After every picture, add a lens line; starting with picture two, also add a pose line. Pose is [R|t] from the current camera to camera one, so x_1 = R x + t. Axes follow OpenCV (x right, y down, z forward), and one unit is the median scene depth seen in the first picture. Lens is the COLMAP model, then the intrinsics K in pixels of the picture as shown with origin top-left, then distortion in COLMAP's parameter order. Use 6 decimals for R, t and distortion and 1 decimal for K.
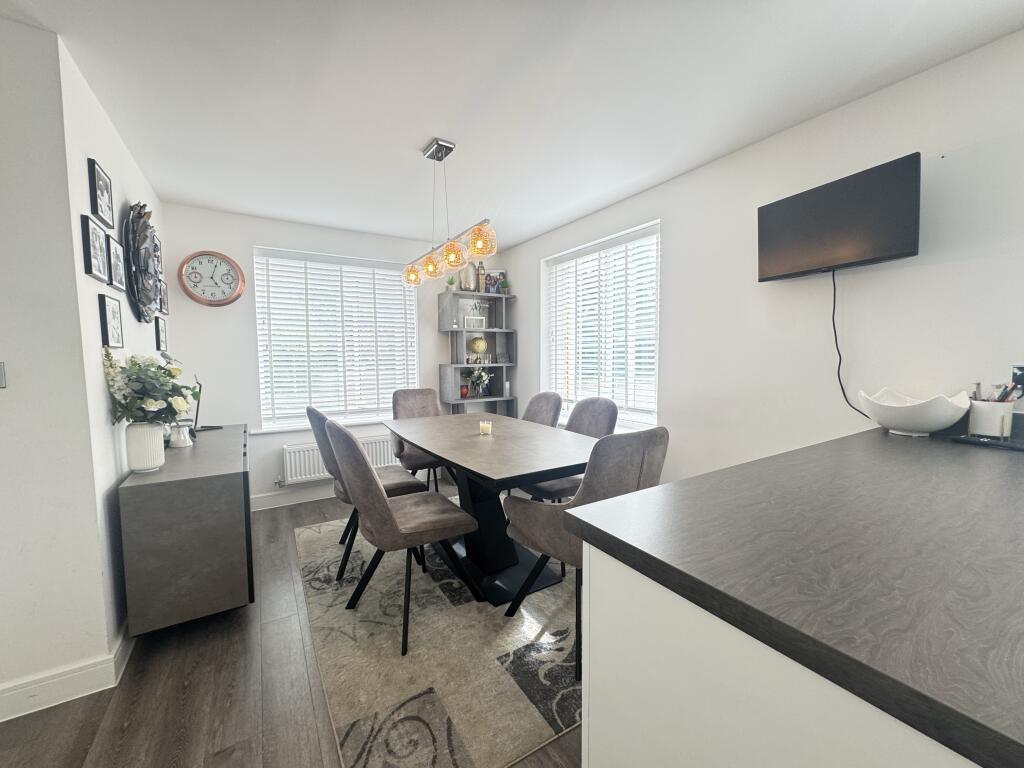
lens RADIAL K [[412.1, 0, 511.5], [0, 412.1, 381.1], [0, 0, 1]] dist [0.001081, 0.000063]
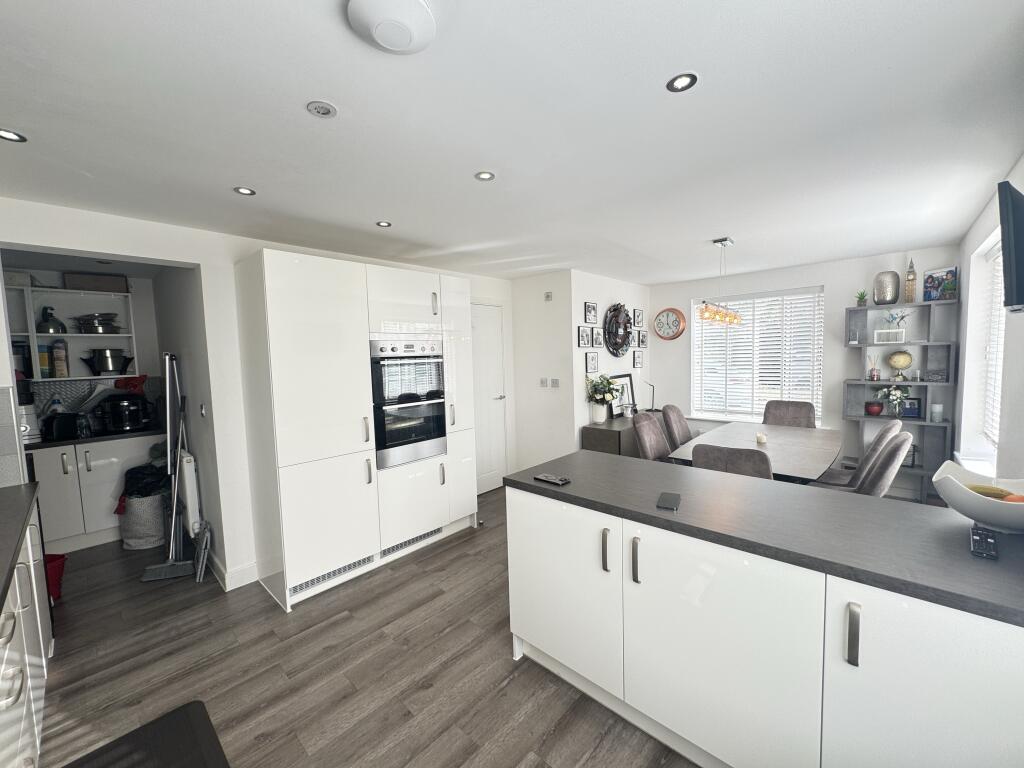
lens RADIAL K [[412.1, 0, 513.0], [0, 412.1, 385.4], [0, 0, 1]] dist [0.001081, 0.000063]
pose [[0.265476, 0.073891, -0.961282, 0.762618], [-0.030583, 0.997202, 0.068206, -0.090467], [0.963632, 0.011292, 0.266994, -0.075265]]
